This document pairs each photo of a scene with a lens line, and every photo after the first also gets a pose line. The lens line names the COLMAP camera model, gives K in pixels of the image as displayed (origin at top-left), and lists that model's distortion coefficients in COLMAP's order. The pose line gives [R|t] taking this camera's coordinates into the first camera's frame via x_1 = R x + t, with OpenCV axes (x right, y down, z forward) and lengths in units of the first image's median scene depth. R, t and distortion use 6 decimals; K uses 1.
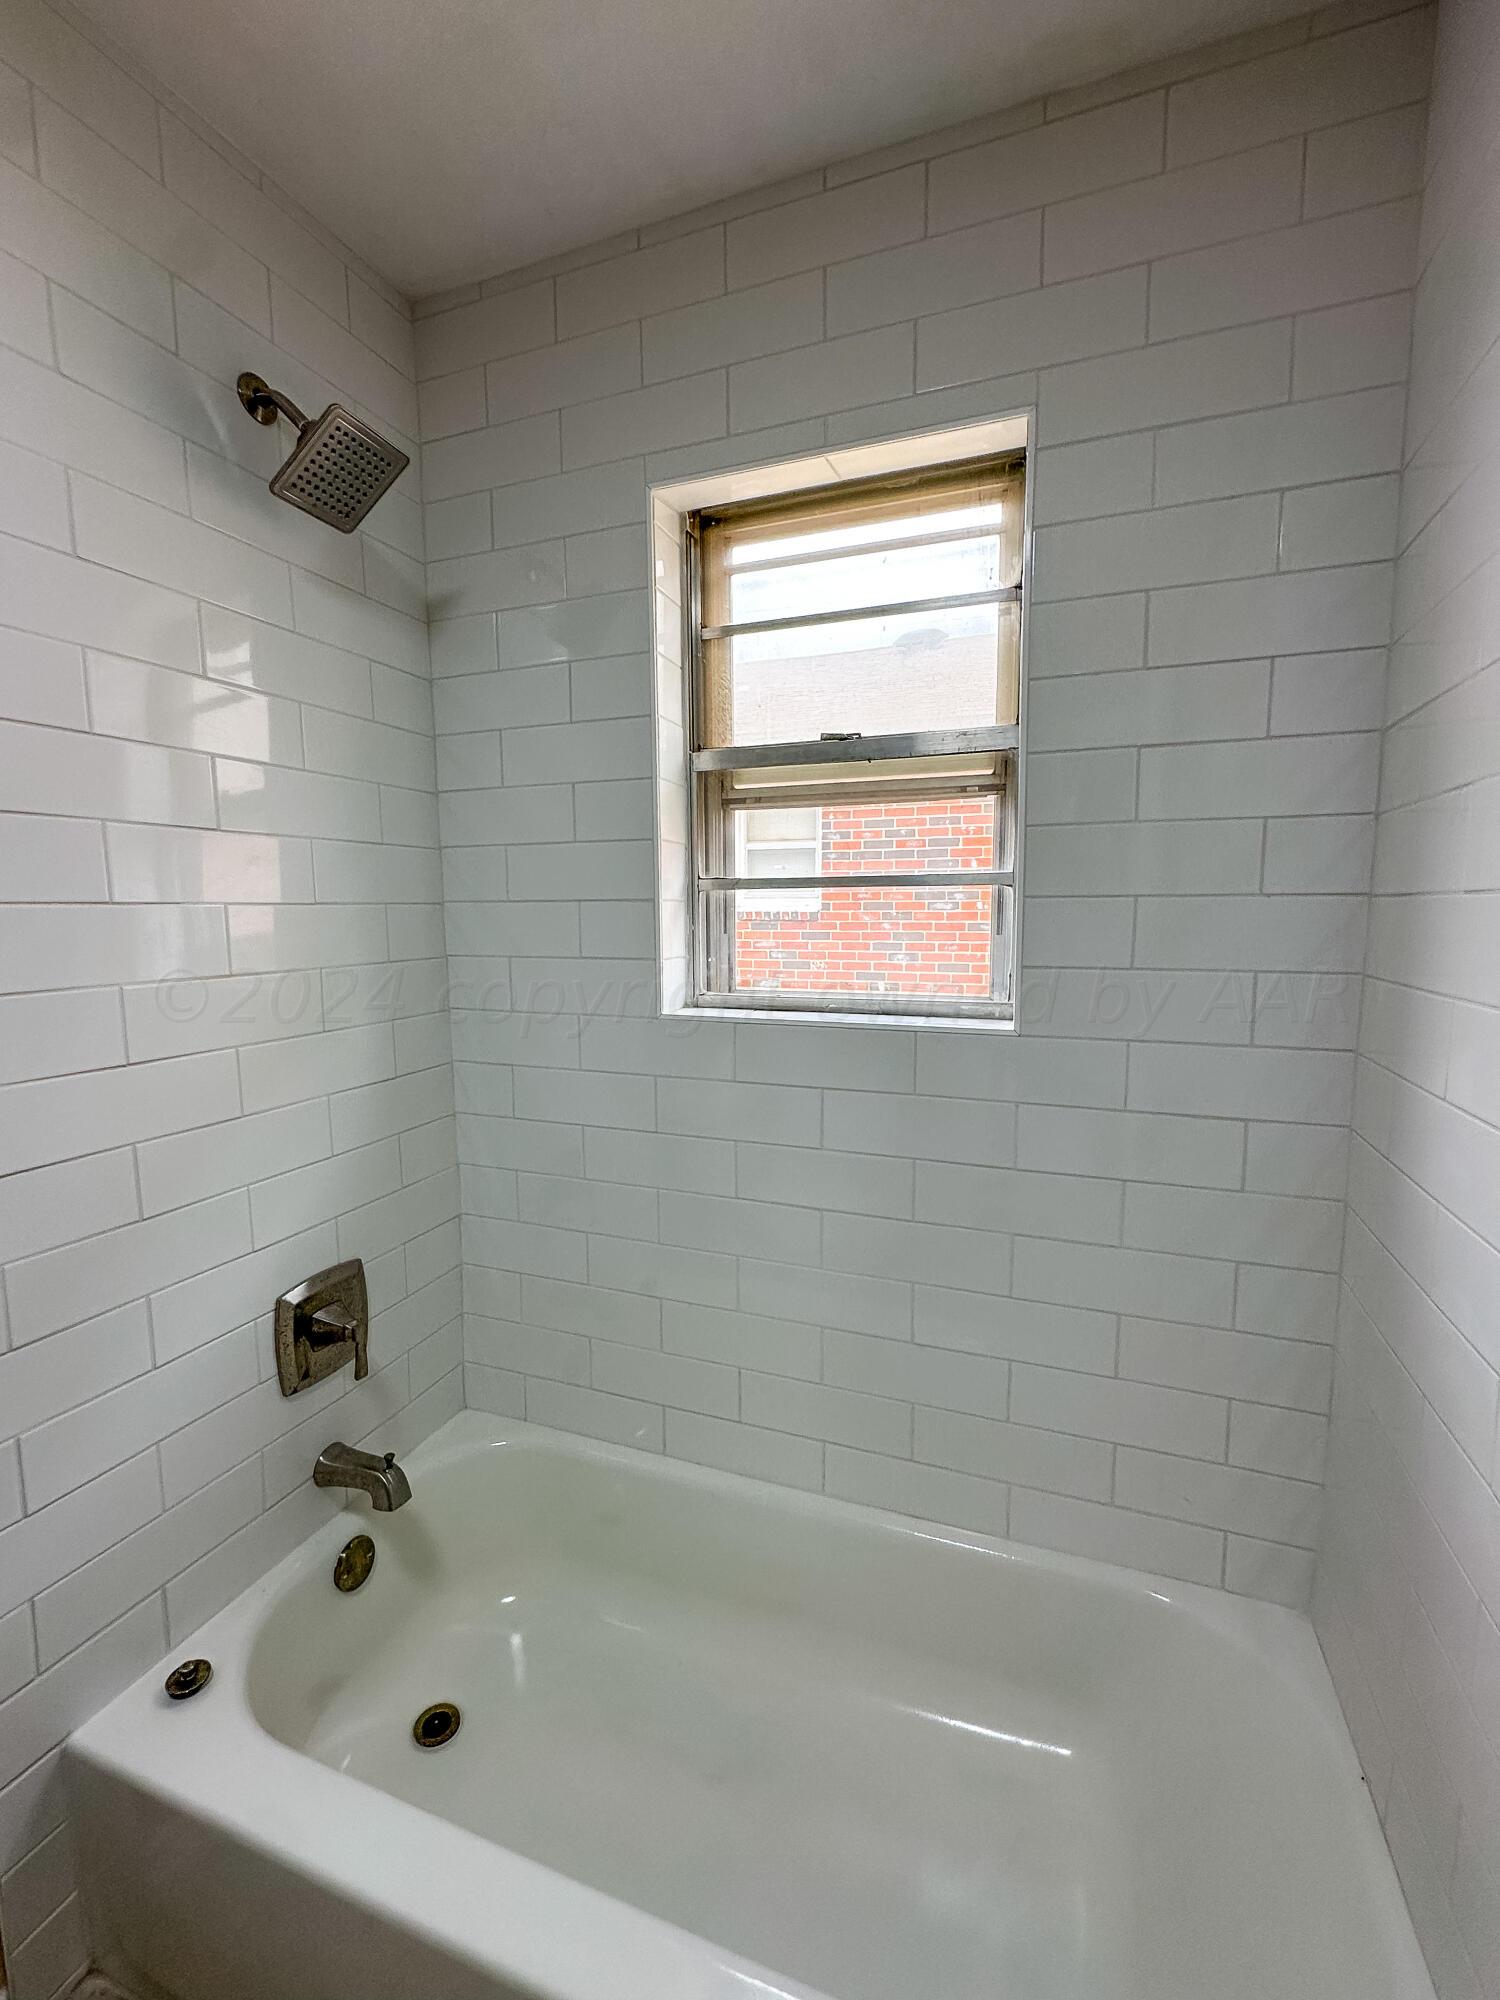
lens RADIAL K [[868.6, 0, 751.9], [0, 868.6, 1011.3], [0, 0, 1]] dist [0.002992, -0.001638]
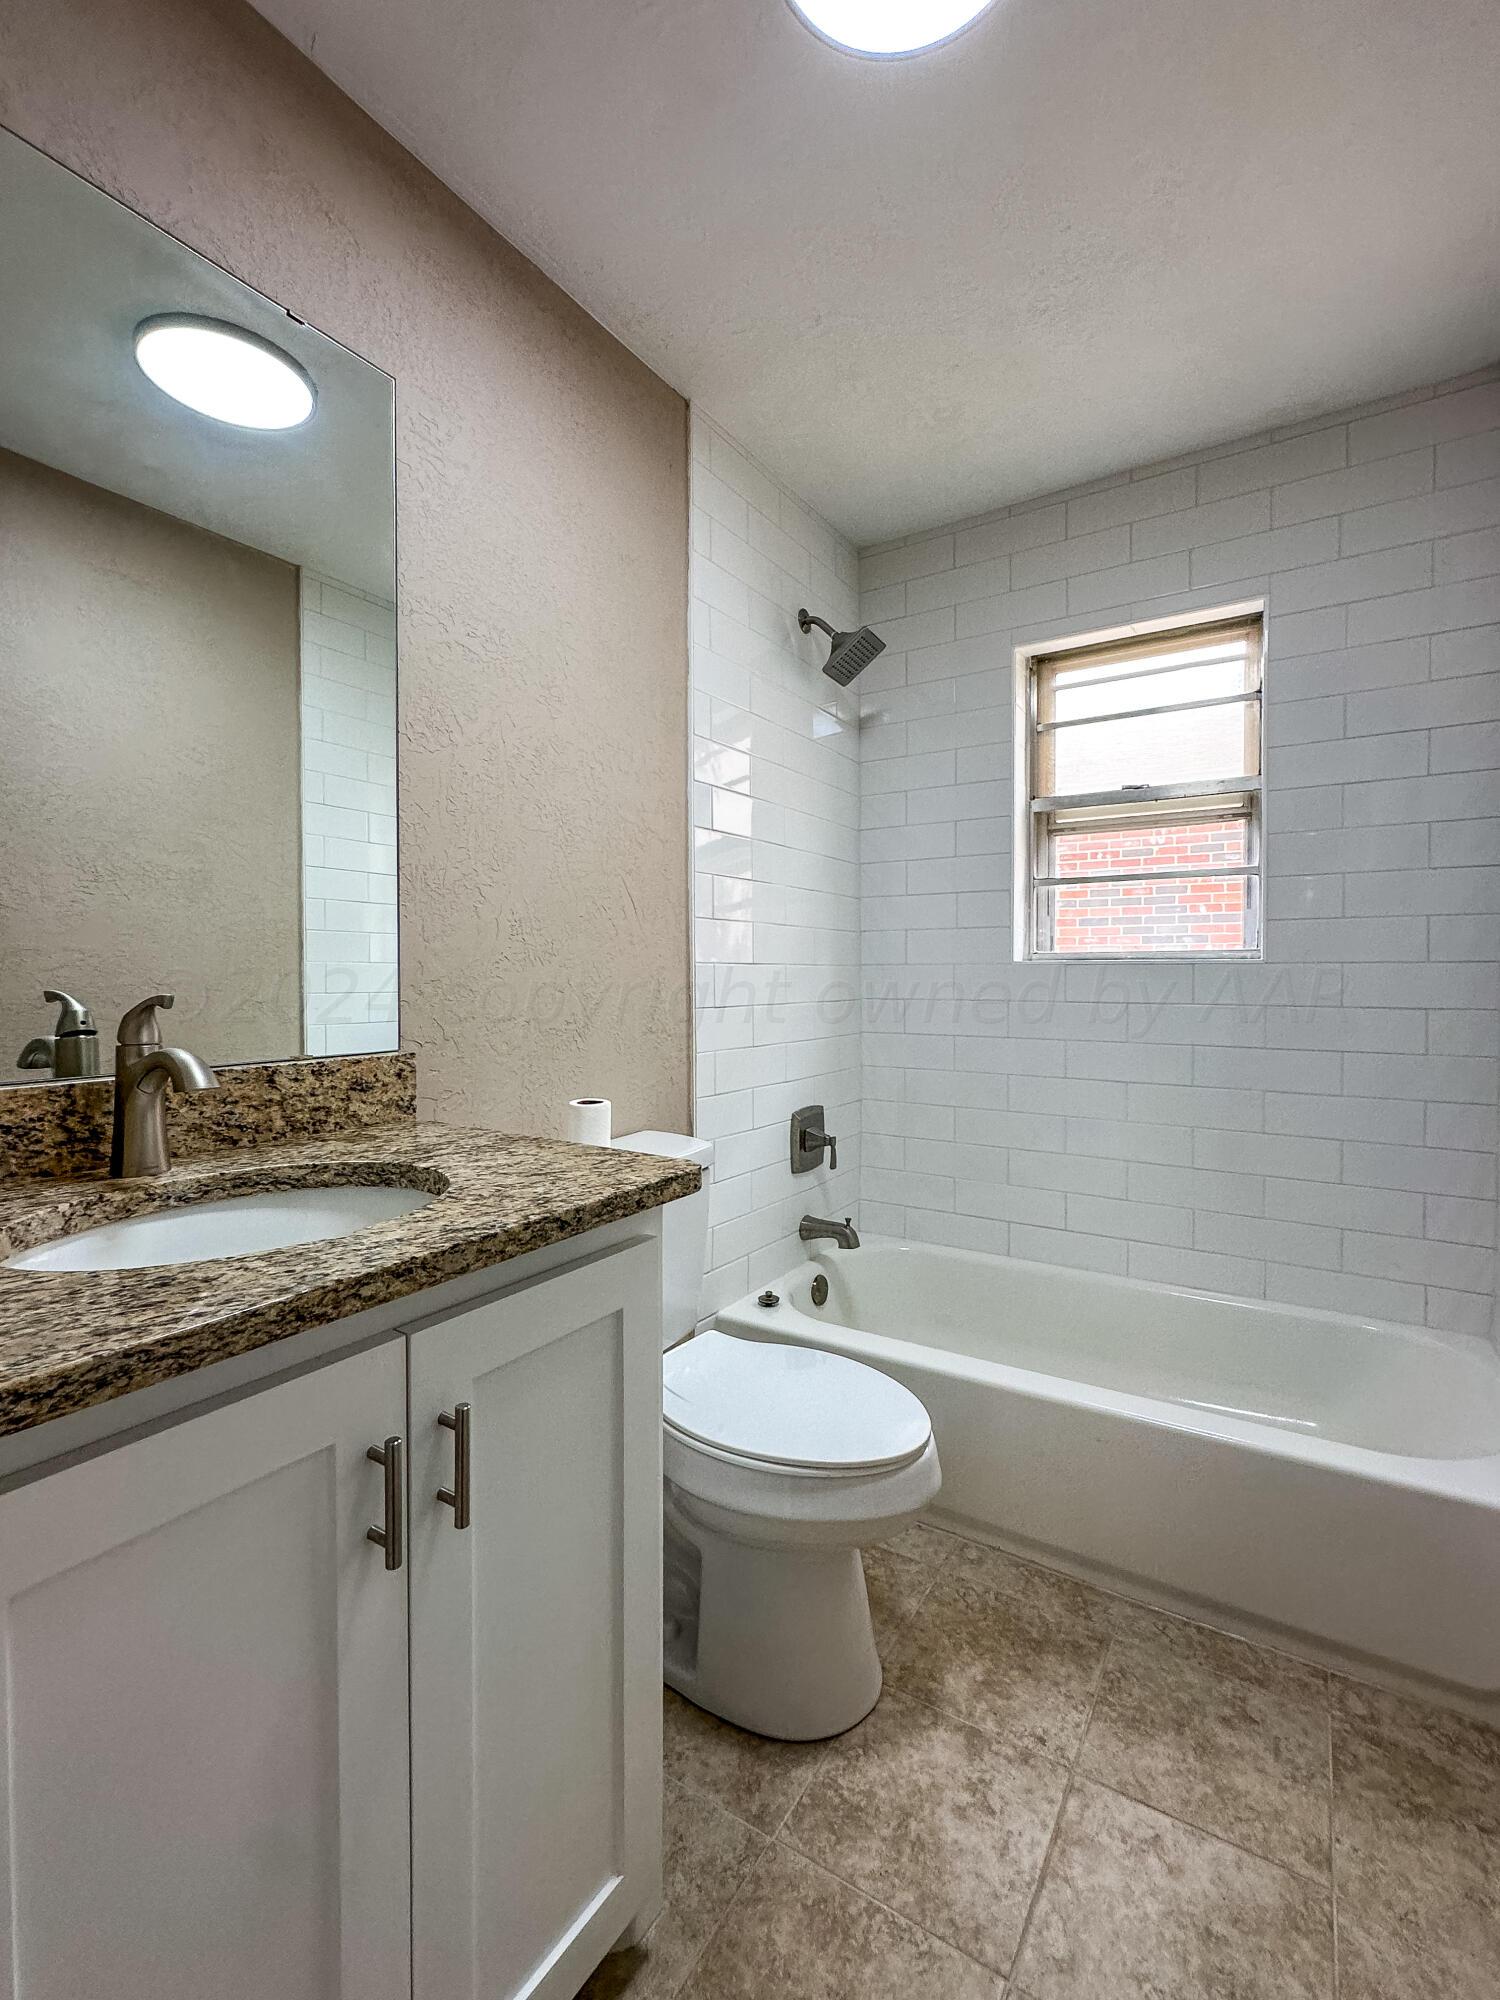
lens RADIAL K [[868.6, 0, 741.9], [0, 868.6, 985.7], [0, 0, 1]] dist [0.002992, -0.001638]
pose [[0.974311, 0.015084, -0.224700, -0.240171], [-0.038618, 0.994166, -0.100713, 0.236528], [0.221870, 0.106803, 0.969209, -0.670282]]
